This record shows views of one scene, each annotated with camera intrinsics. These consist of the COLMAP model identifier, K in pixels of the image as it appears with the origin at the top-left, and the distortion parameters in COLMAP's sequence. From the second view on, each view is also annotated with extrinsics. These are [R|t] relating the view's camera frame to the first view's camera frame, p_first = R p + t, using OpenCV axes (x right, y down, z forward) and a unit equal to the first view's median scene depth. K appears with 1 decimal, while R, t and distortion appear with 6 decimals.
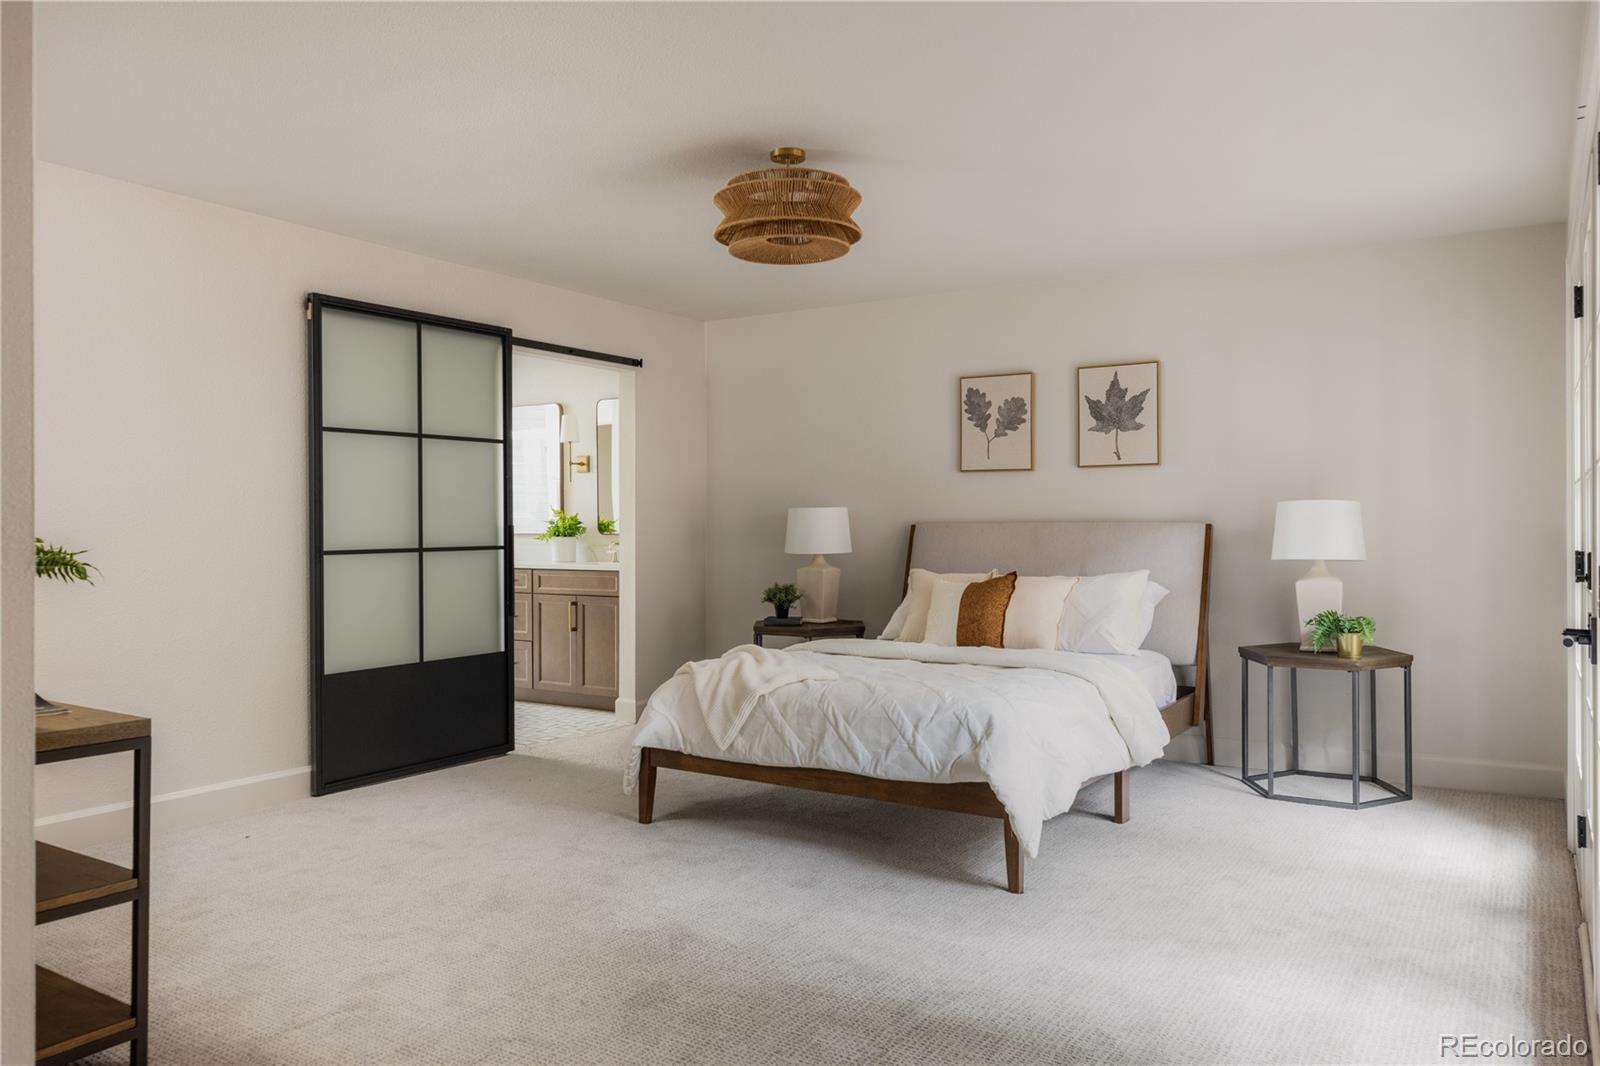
lens RADIAL K [[1152.7, 0, 800.0], [0, 1152.7, 533.0], [0, 0, 1]] dist [-0.001165, -0.000234]
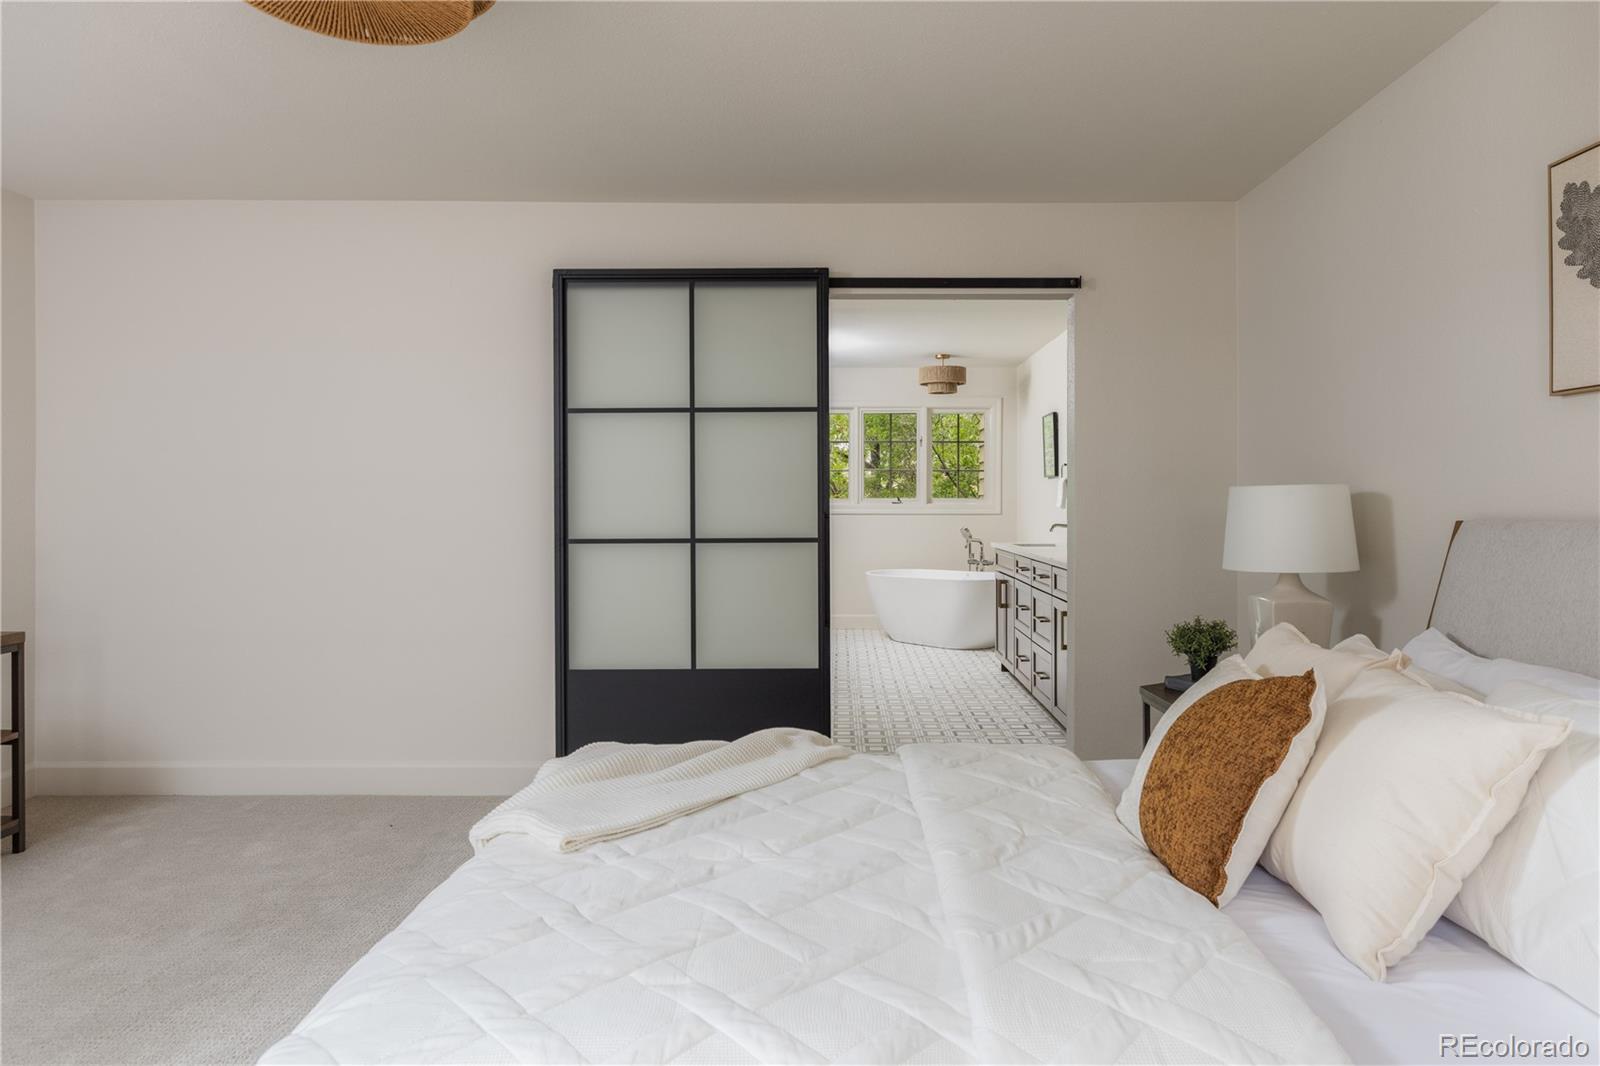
lens RADIAL K [[972.1, 0, 803.7], [0, 972.1, 510.0], [0, 0, 1]] dist [0.001784, 0.000684]
pose [[0.531347, 0.006223, -0.847132, 0.339647], [-0.010319, 0.999946, 0.000873, -0.010249], [0.847092, 0.008278, 0.531383, 0.679512]]
